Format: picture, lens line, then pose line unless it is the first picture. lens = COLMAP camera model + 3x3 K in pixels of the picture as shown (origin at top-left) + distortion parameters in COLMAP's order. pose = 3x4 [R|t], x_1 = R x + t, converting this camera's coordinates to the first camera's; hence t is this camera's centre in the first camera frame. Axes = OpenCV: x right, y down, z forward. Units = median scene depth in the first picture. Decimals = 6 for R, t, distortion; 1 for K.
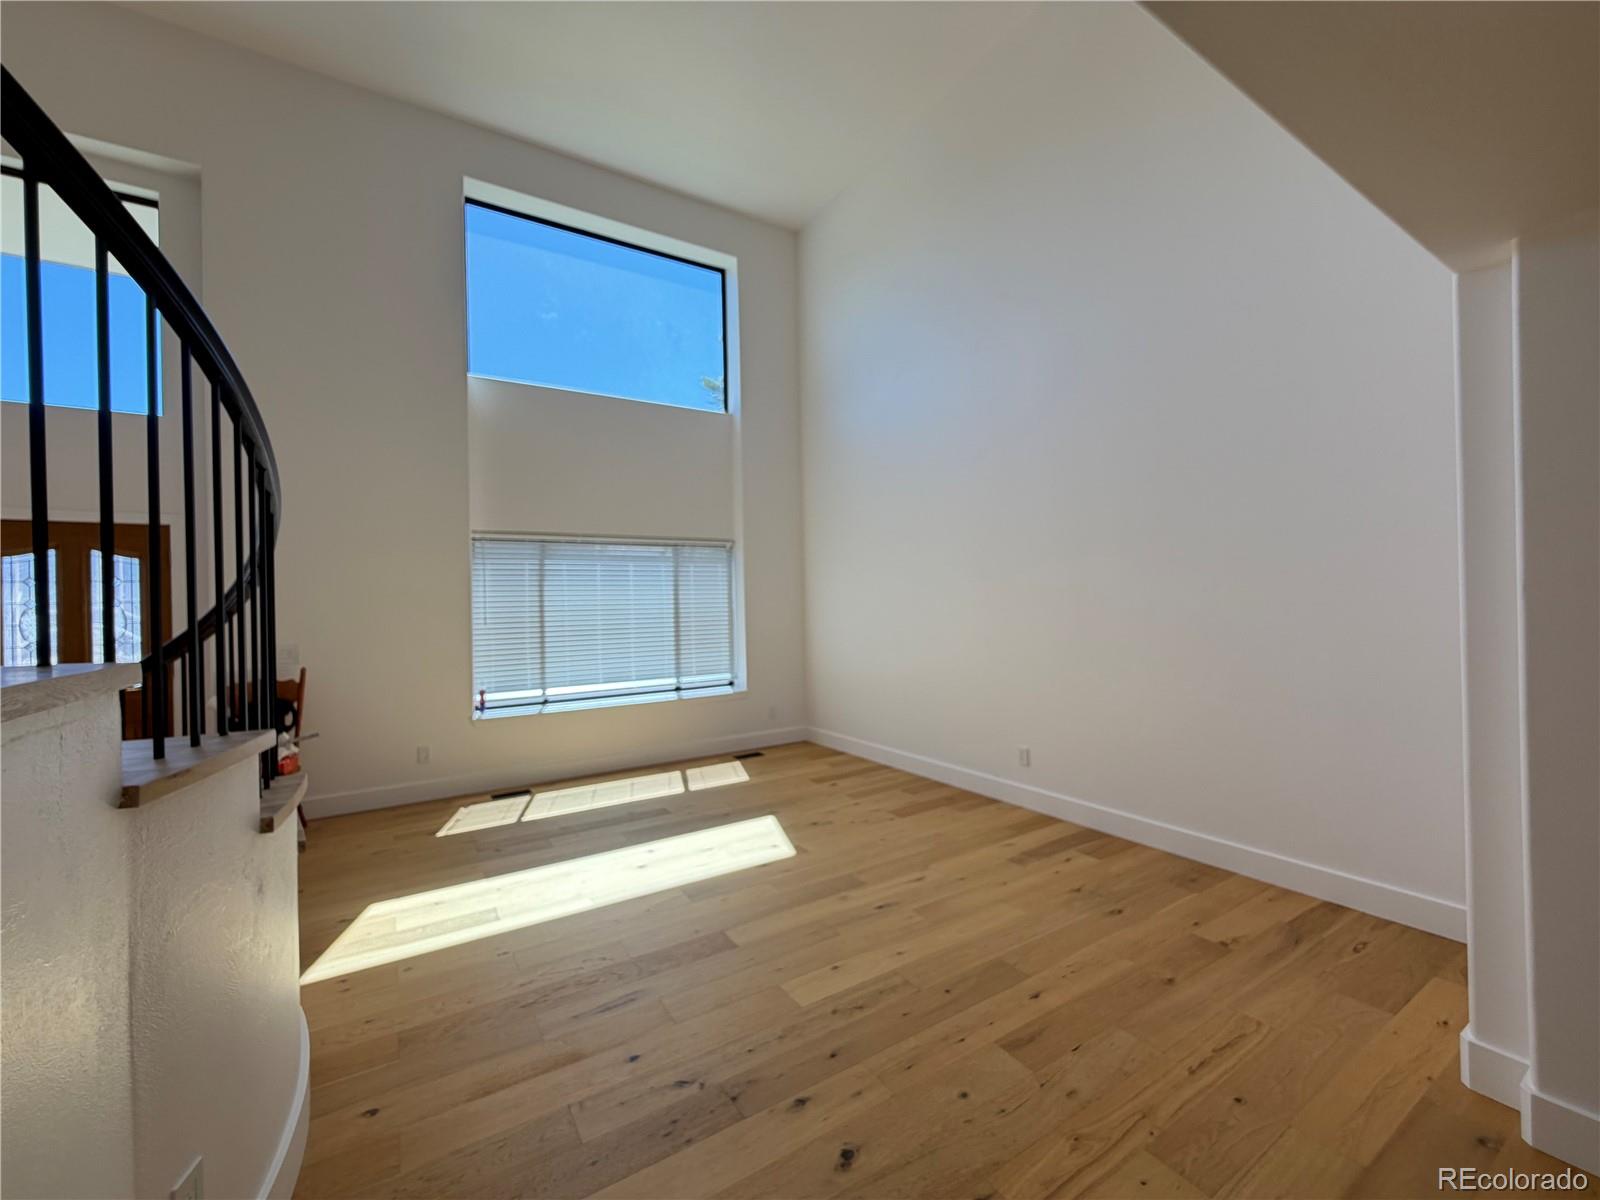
lens RADIAL K [[640.9, 0, 796.2], [0, 640.9, 598.0], [0, 0, 1]] dist [0.002106, -0.000670]
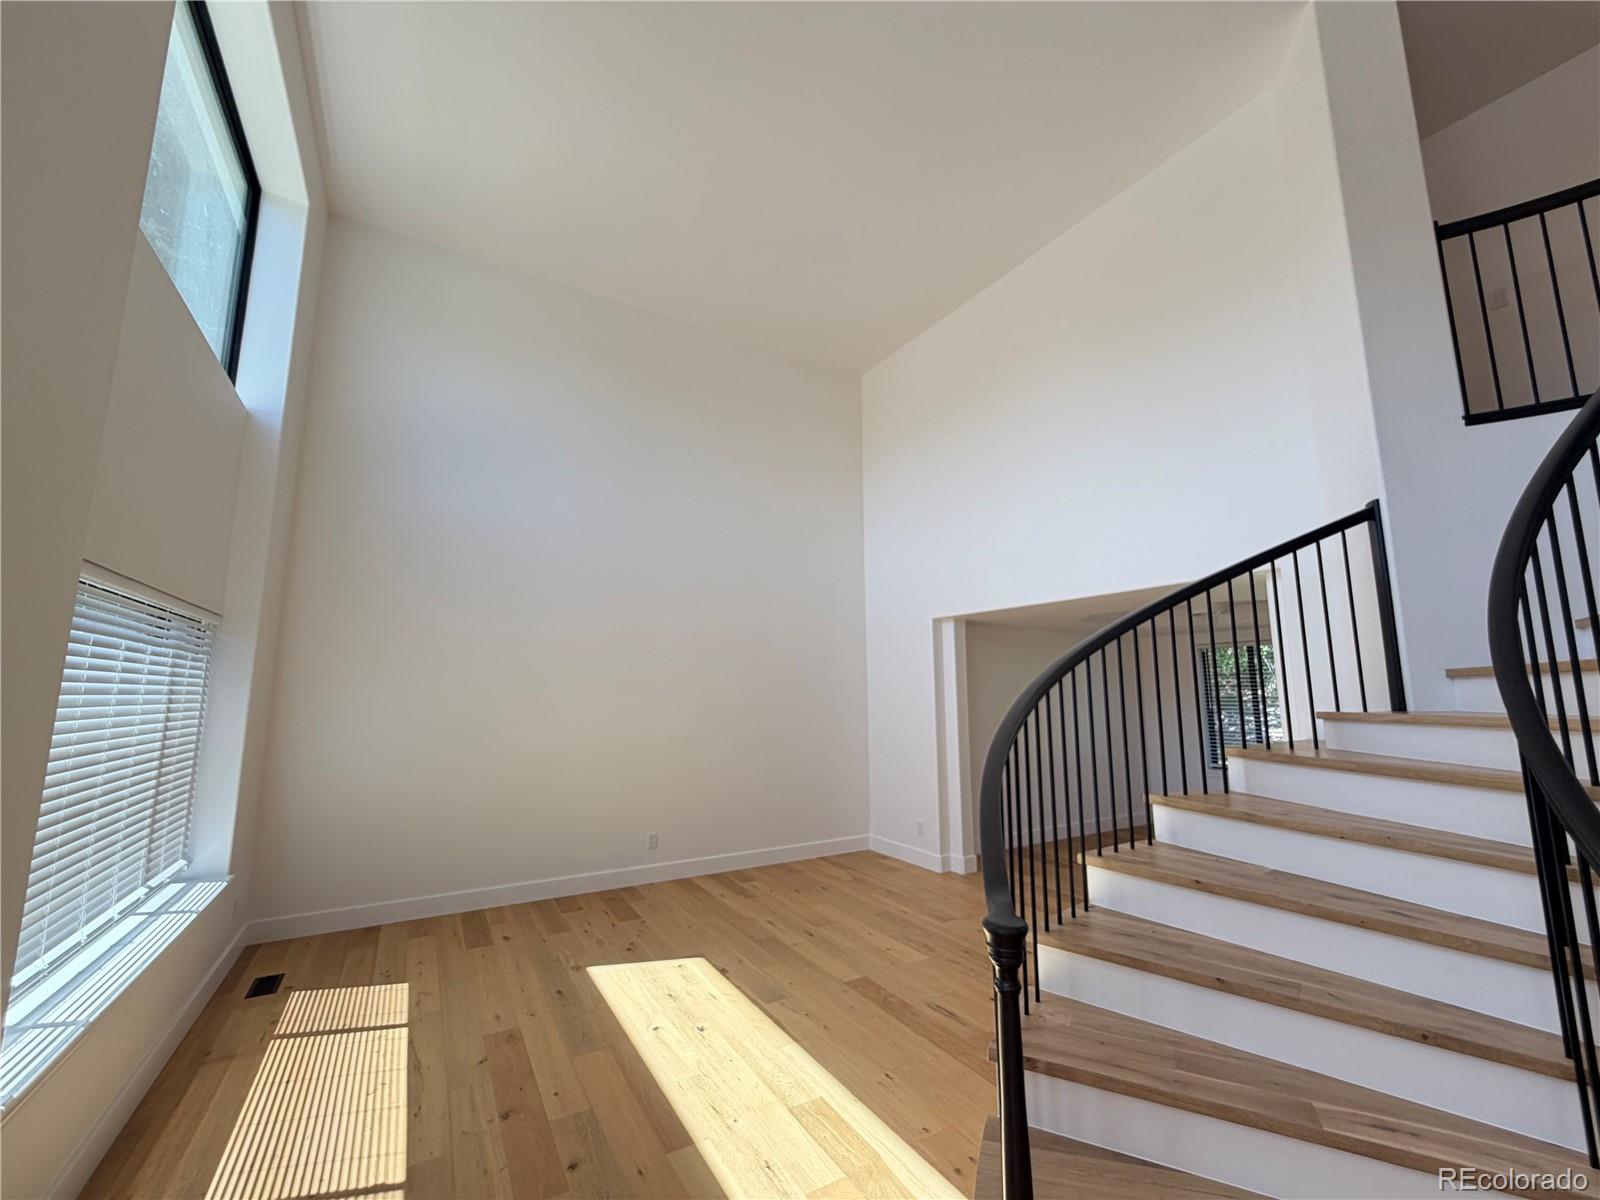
lens RADIAL K [[640.9, 0, 788.2], [0, 640.9, 601.6], [0, 0, 1]] dist [0.002106, -0.000670]
pose [[0.030466, 0.165138, 0.985800, -0.987502], [-0.010167, 0.986258, -0.164900, -0.017149], [-0.999484, -0.004999, 0.031726, 0.696221]]
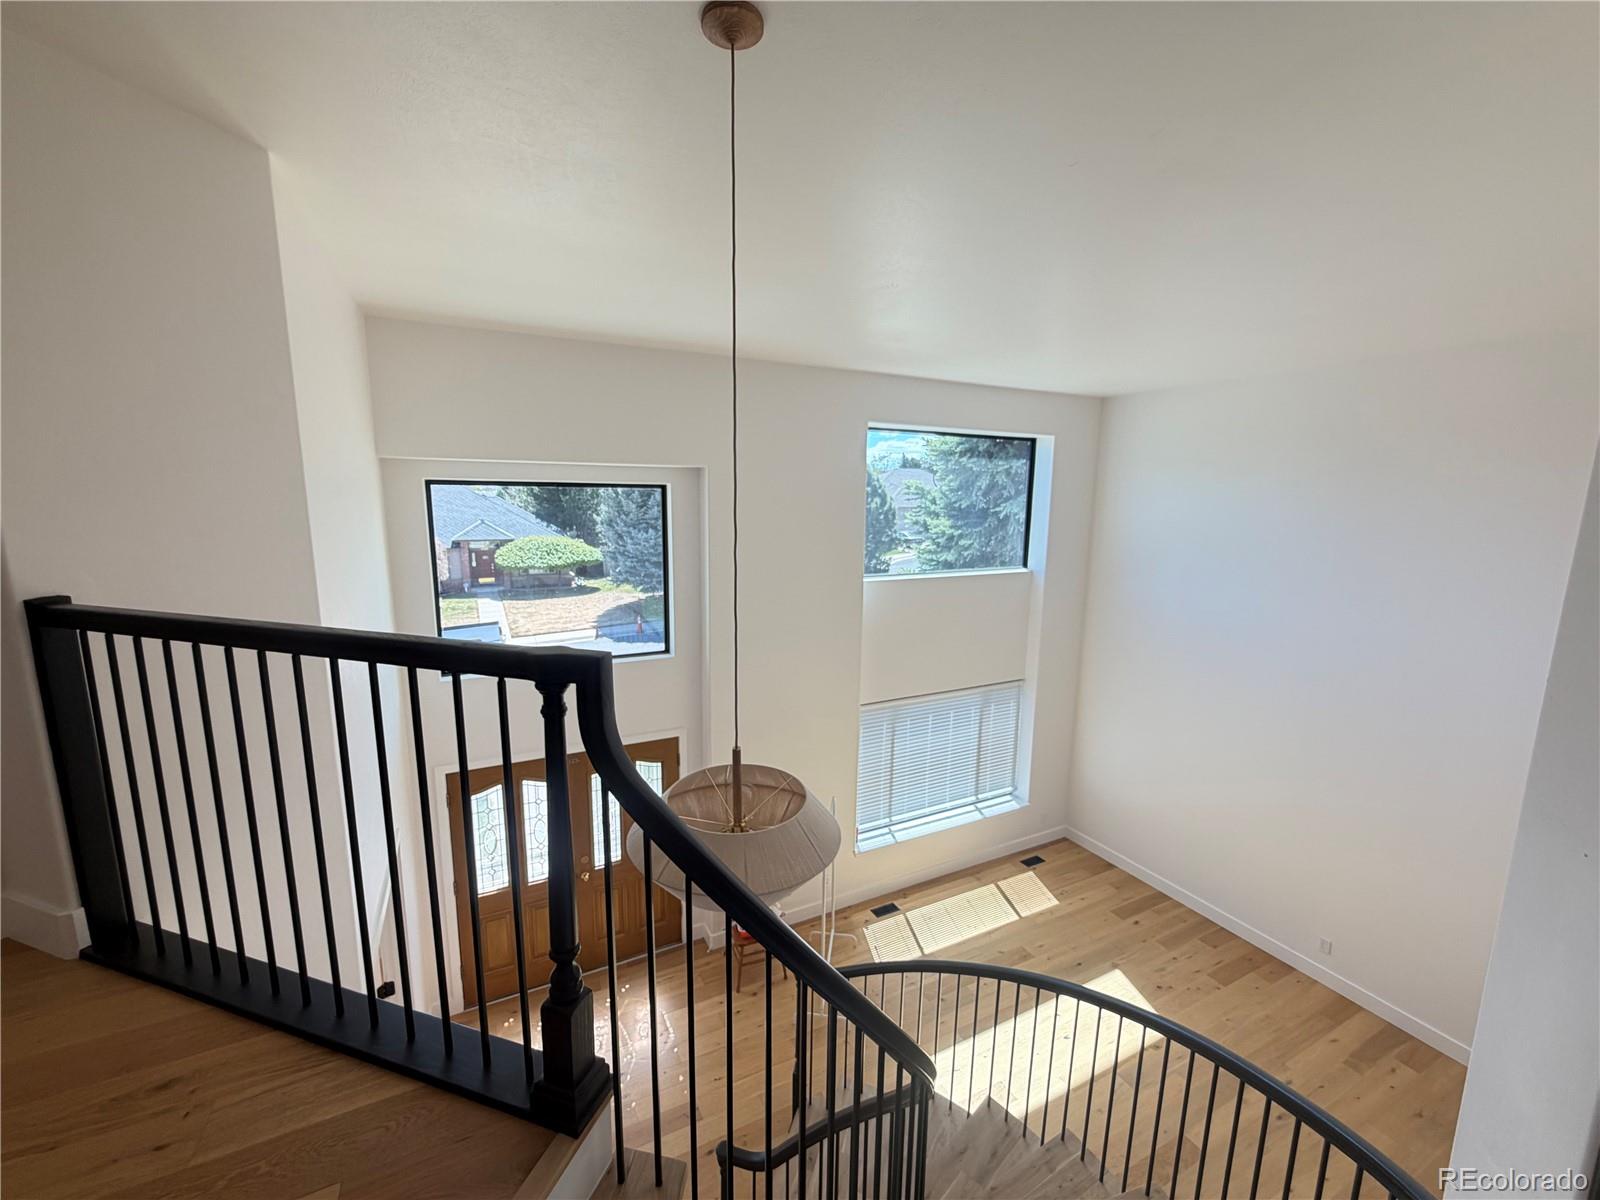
lens RADIAL K [[640.9, 0, 795.8], [0, 640.9, 598.2], [0, 0, 1]] dist [0.002106, -0.000670]
pose [[0.995154, 0.040114, -0.089770, -0.615072], [-0.024731, 0.985760, 0.166331, -0.629191], [0.095163, -0.163304, 0.981975, -0.248177]]
